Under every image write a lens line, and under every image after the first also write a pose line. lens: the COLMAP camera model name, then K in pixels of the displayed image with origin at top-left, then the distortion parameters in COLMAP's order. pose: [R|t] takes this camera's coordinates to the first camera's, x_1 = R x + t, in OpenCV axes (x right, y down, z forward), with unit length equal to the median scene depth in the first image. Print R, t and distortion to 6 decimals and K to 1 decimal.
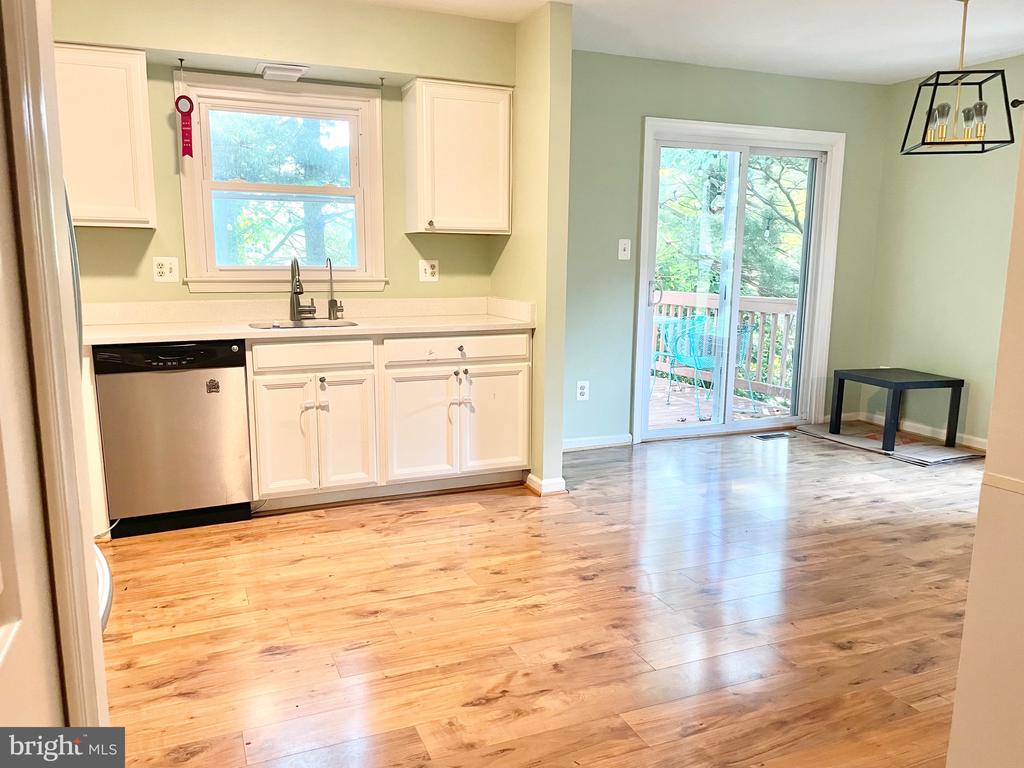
lens RADIAL K [[771.7, 0, 511.0], [0, 771.7, 380.2], [0, 0, 1]] dist [0.111763, -0.157212]
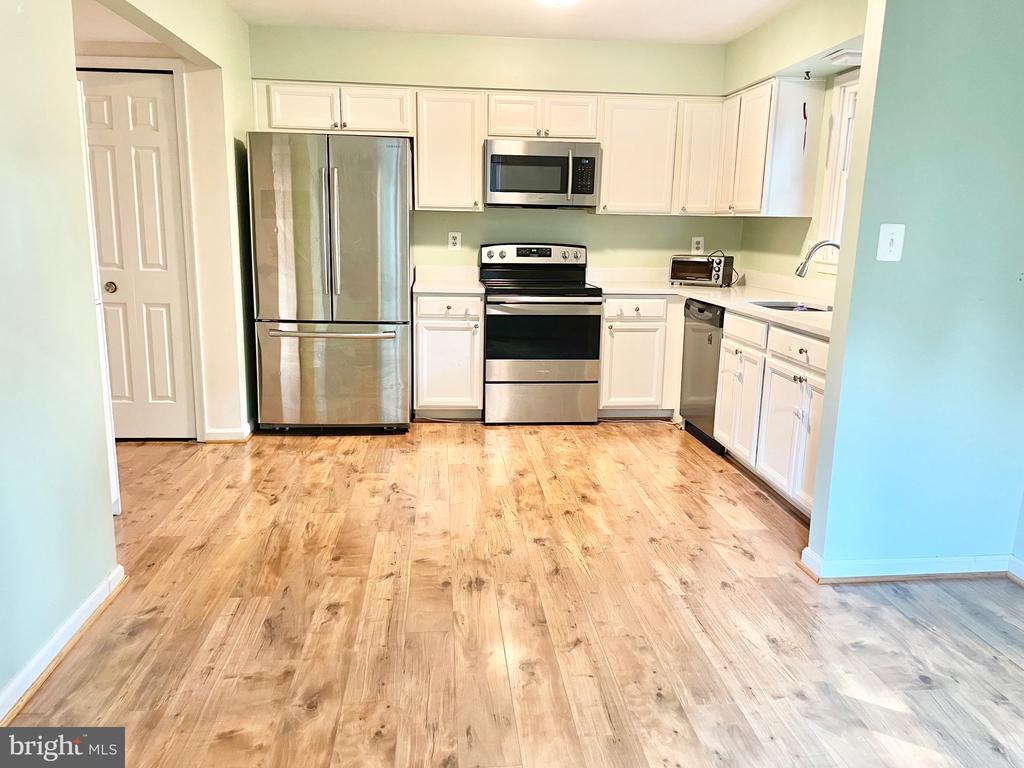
lens RADIAL K [[771.7, 0, 511.0], [0, 771.7, 380.2], [0, 0, 1]] dist [0.111763, -0.157212]
pose [[-0.306574, 0.179551, -0.934759, 0.918921], [-0.170575, 0.955787, 0.239533, -0.177198], [0.936438, 0.232881, -0.262393, 1.027768]]
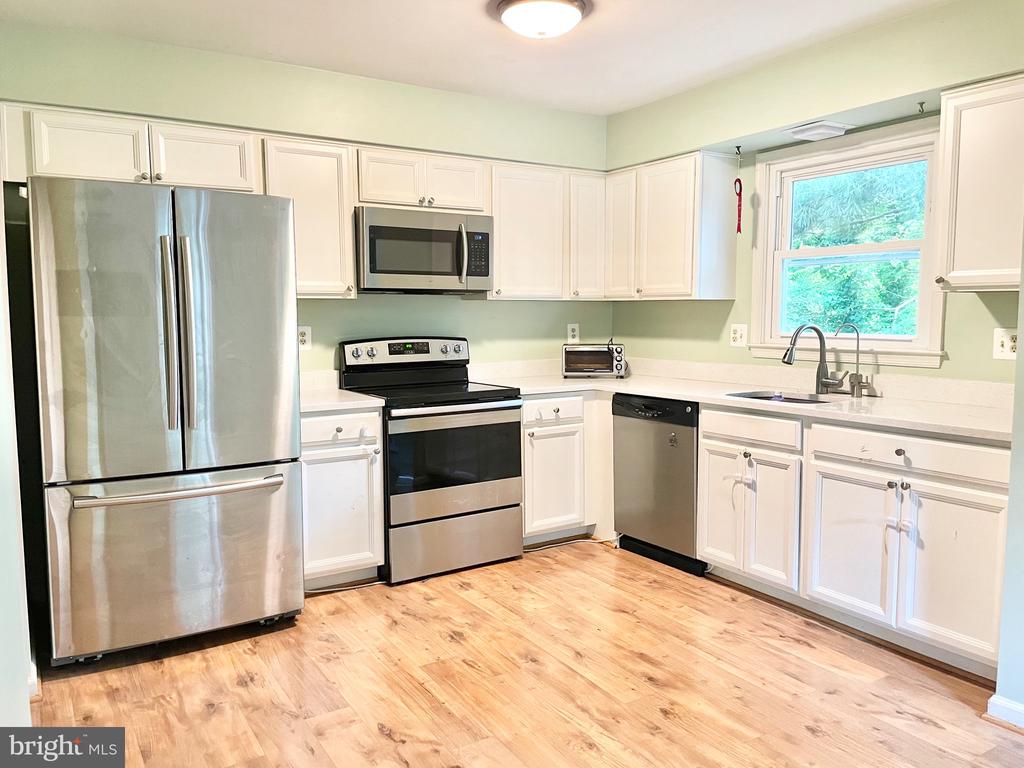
lens RADIAL K [[771.7, 0, 511.0], [0, 771.7, 380.2], [0, 0, 1]] dist [0.111763, -0.157212]
pose [[0.156542, 0.080923, -0.984351, 0.645327], [-0.149184, 0.987140, 0.057428, -0.104179], [0.976339, 0.137860, 0.166602, 0.572105]]
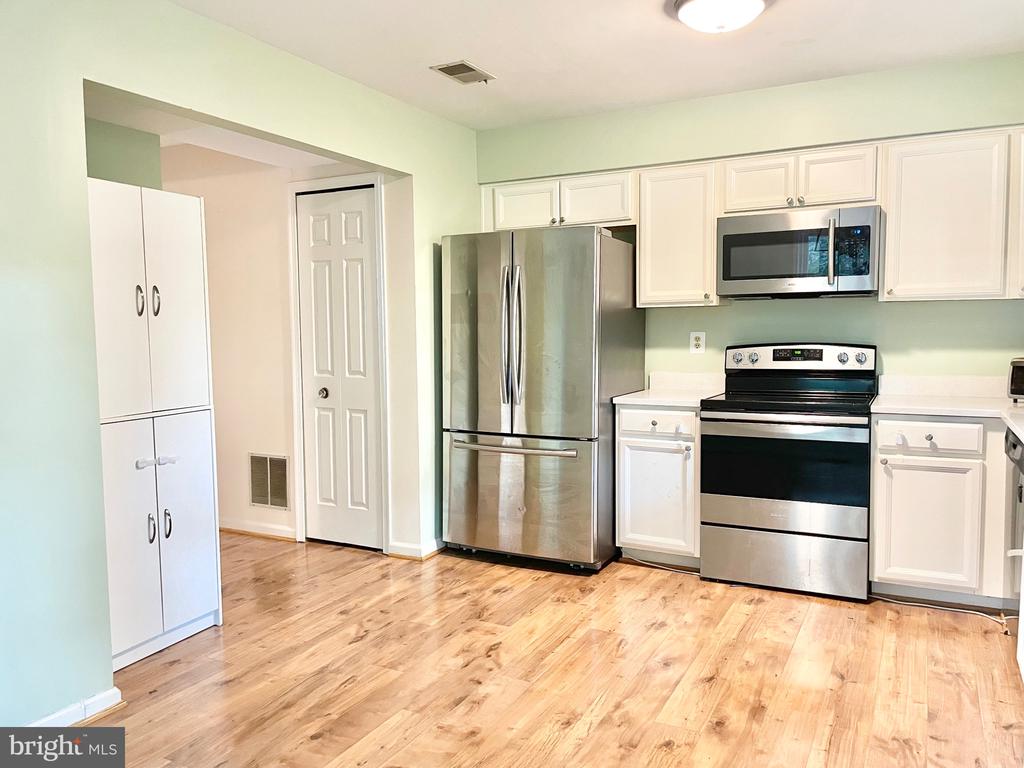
lens RADIAL K [[771.6, 0, 517.7], [0, 771.6, 385.3], [0, 0, 1]] dist [0.083536, -0.108324]
pose [[-0.772504, 0.049155, -0.633105, 0.491244], [-0.094553, 0.976981, 0.191226, -0.198650], [0.627931, 0.207584, -0.750074, 1.229148]]
